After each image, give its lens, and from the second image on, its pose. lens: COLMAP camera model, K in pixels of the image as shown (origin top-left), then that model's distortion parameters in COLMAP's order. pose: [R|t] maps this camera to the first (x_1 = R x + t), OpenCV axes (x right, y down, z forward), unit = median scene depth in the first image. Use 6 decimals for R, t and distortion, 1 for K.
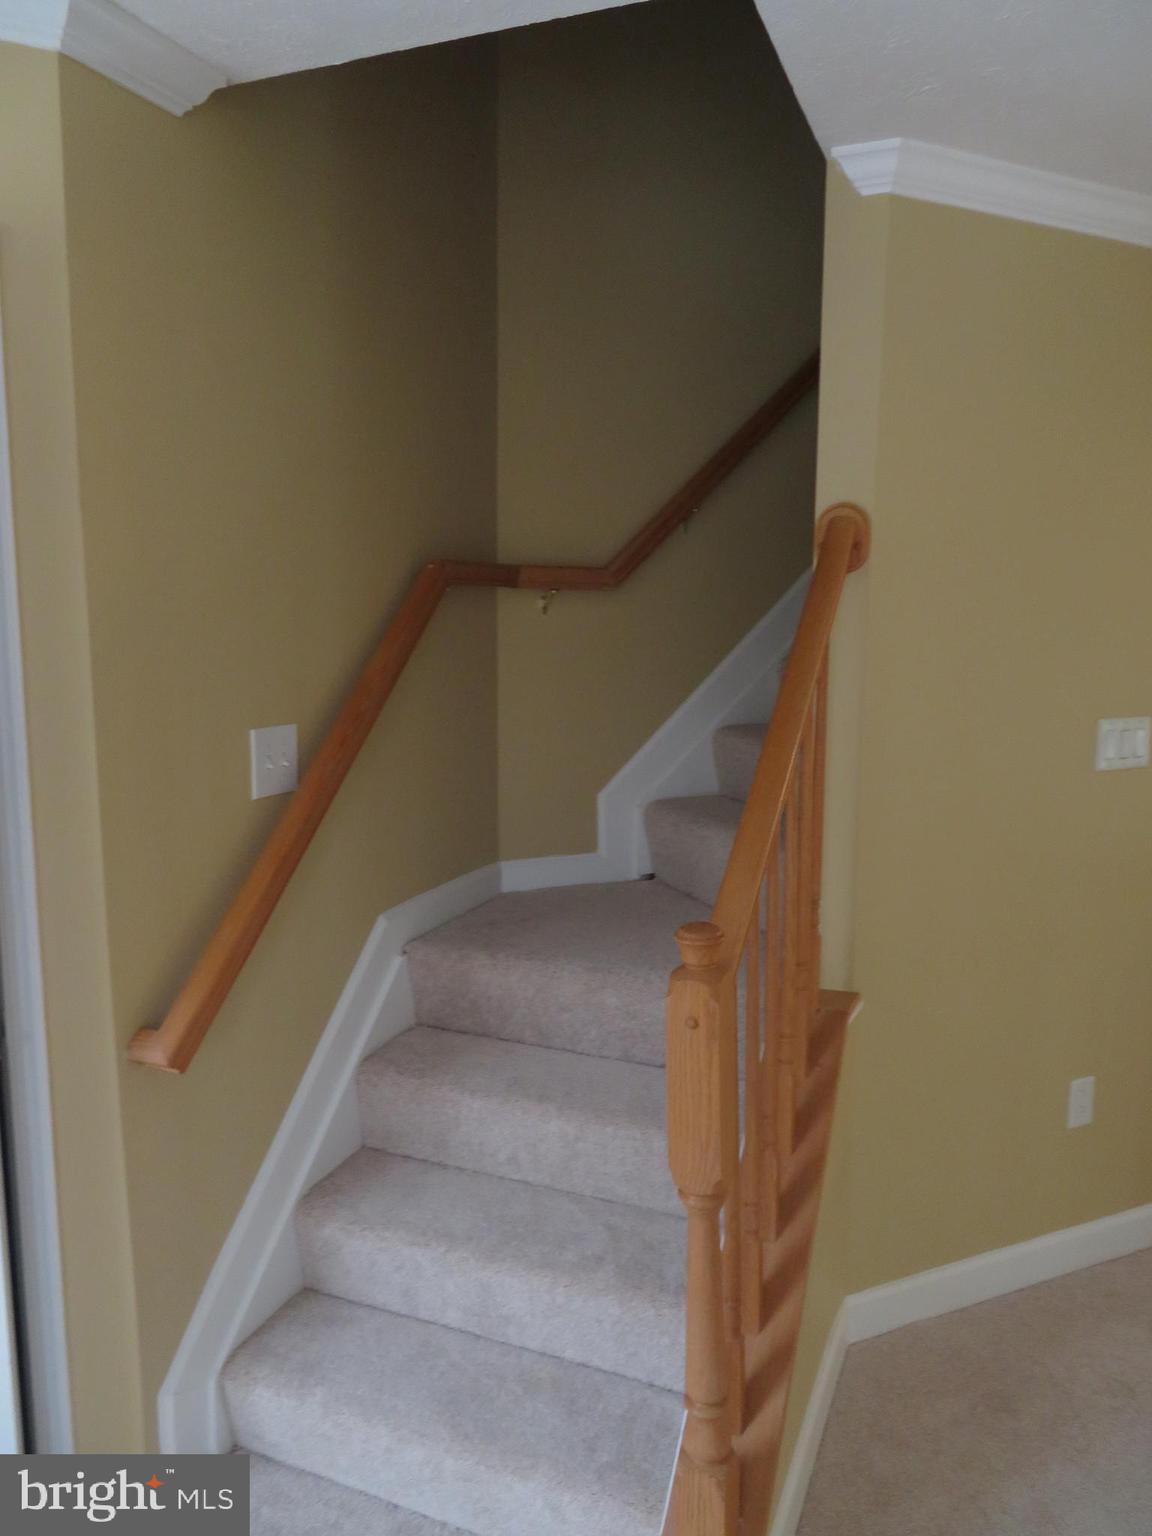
lens RADIAL K [[1100.3, 0, 576.0], [0, 1100.3, 768.0], [0, 0, 1]] dist [-0.008323, -0.001226]
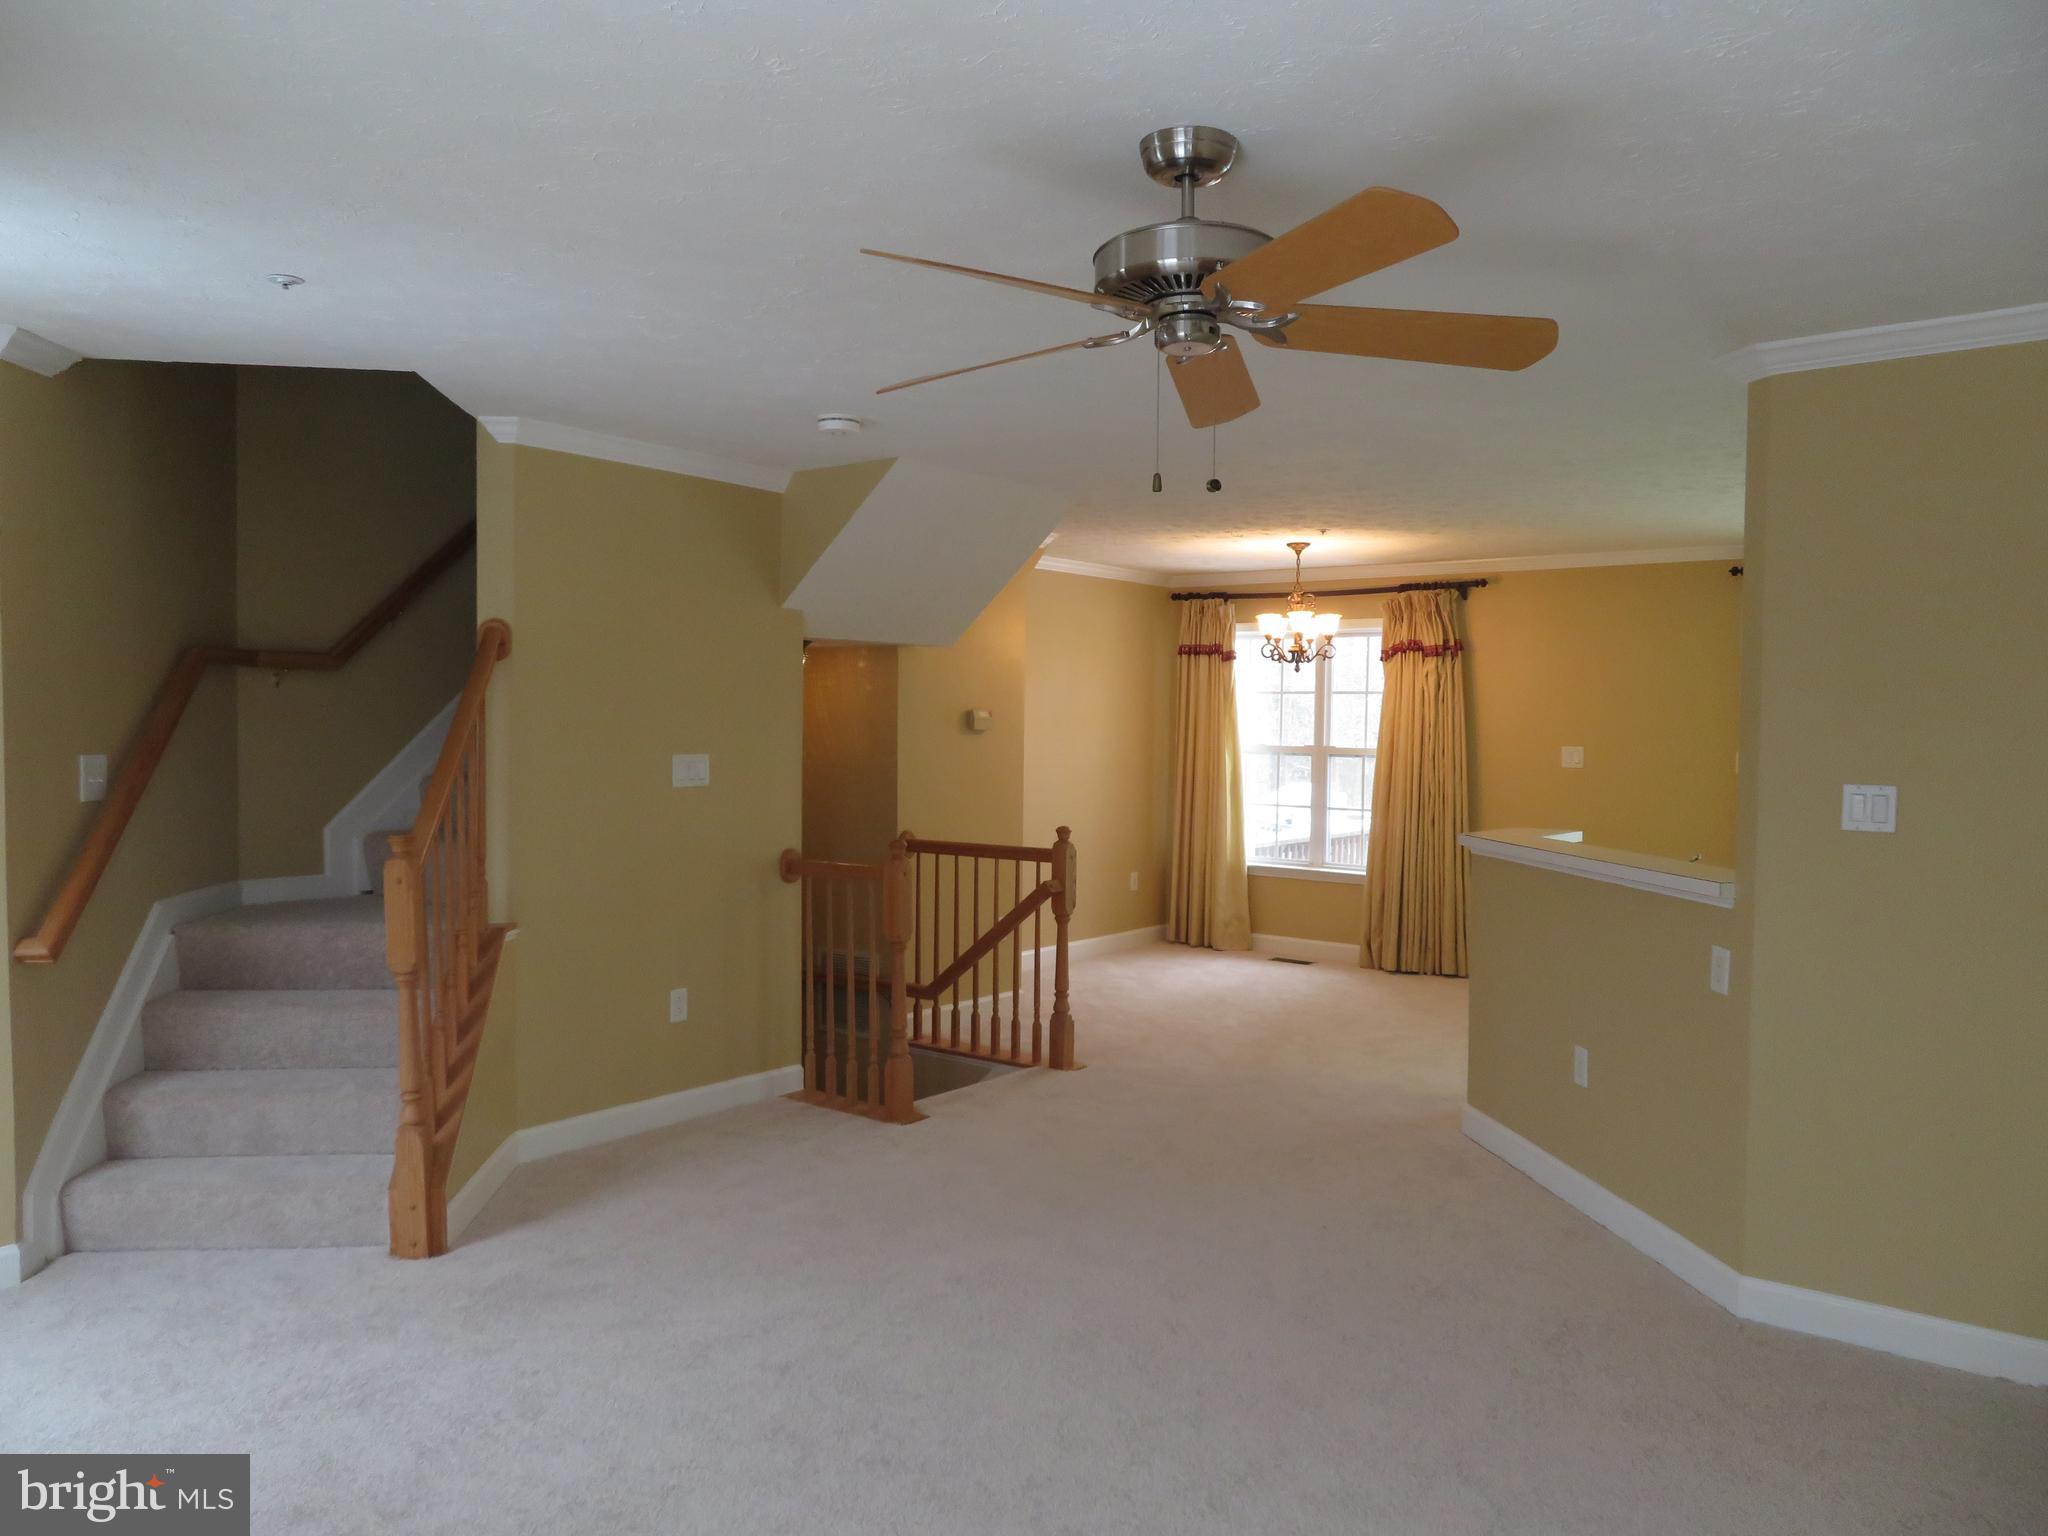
lens RADIAL K [[1467.1, 0, 1016.0], [0, 1467.1, 767.6], [0, 0, 1]] dist [-0.008323, -0.001226]
pose [[0.881145, -0.010463, 0.472731, -0.104396], [0.060400, 0.994056, -0.090581, 0.218799], [-0.468973, 0.108368, 0.876539, -1.223510]]
